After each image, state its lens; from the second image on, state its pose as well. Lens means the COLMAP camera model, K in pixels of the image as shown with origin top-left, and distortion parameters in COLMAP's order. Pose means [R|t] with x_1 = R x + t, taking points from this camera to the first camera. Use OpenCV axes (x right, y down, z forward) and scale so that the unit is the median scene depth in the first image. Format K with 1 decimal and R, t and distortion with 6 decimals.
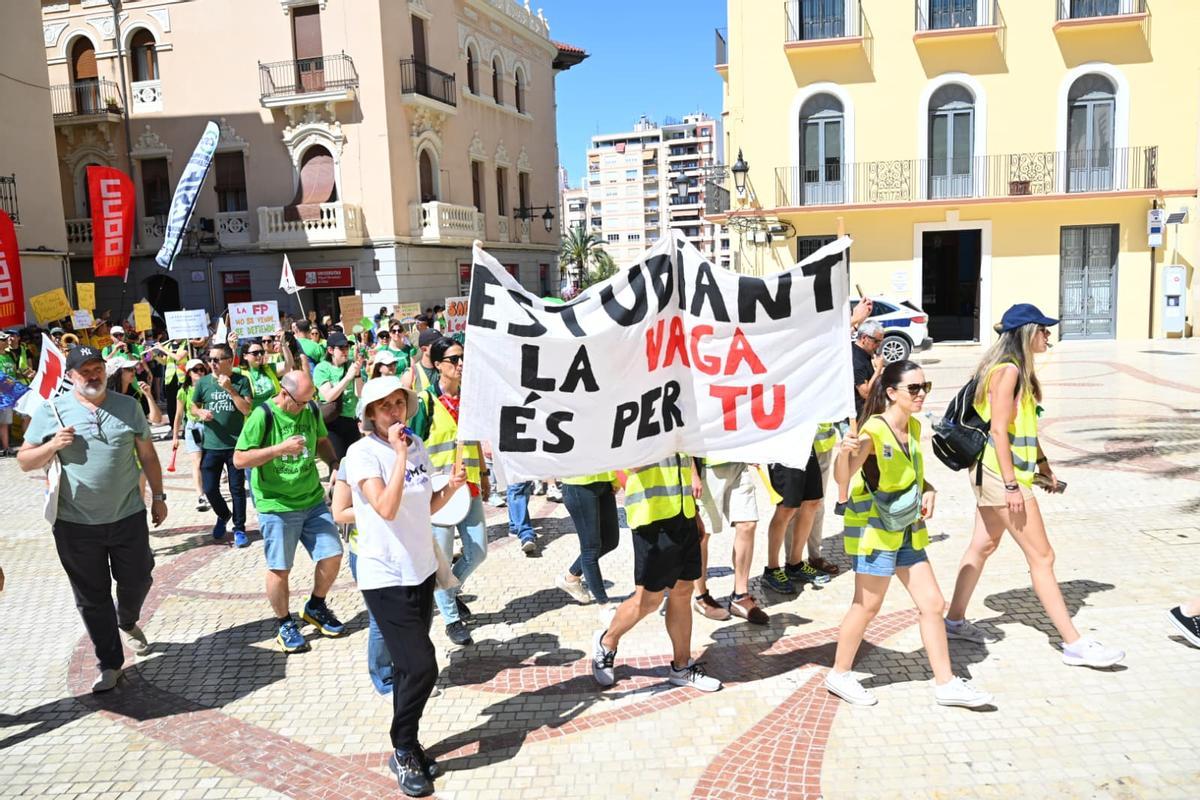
lens RADIAL K [[962.5, 0, 600.0], [0, 962.5, 400.0], [0, 0, 1]] dist [0.000871, 0.000861]
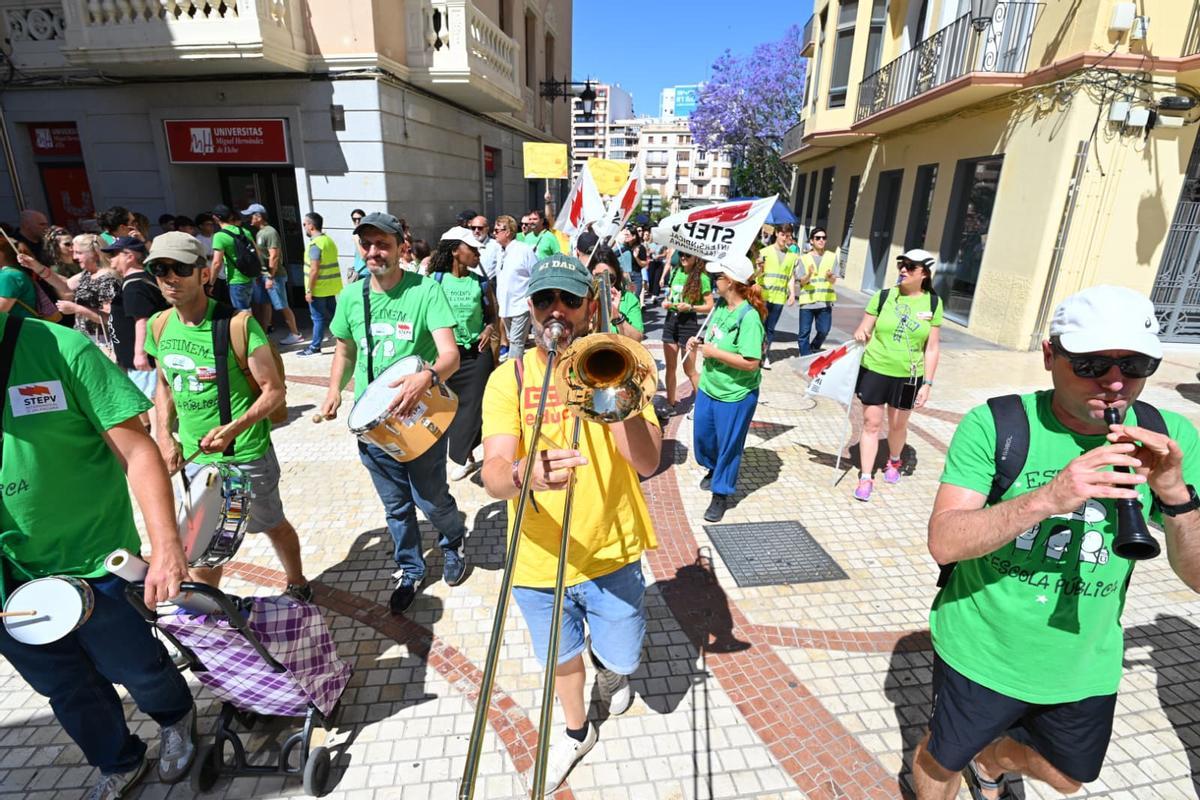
lens RADIAL K [[590.1, 0, 600.0], [0, 590.1, 400.0], [0, 0, 1]] dist [-0.033904, 0.001007]
pose [[0.986534, 0.008753, 0.163325, -0.146250], [-0.040397, 0.980670, 0.191455, -0.061543], [-0.158492, -0.195474, 0.967817, 0.657074]]
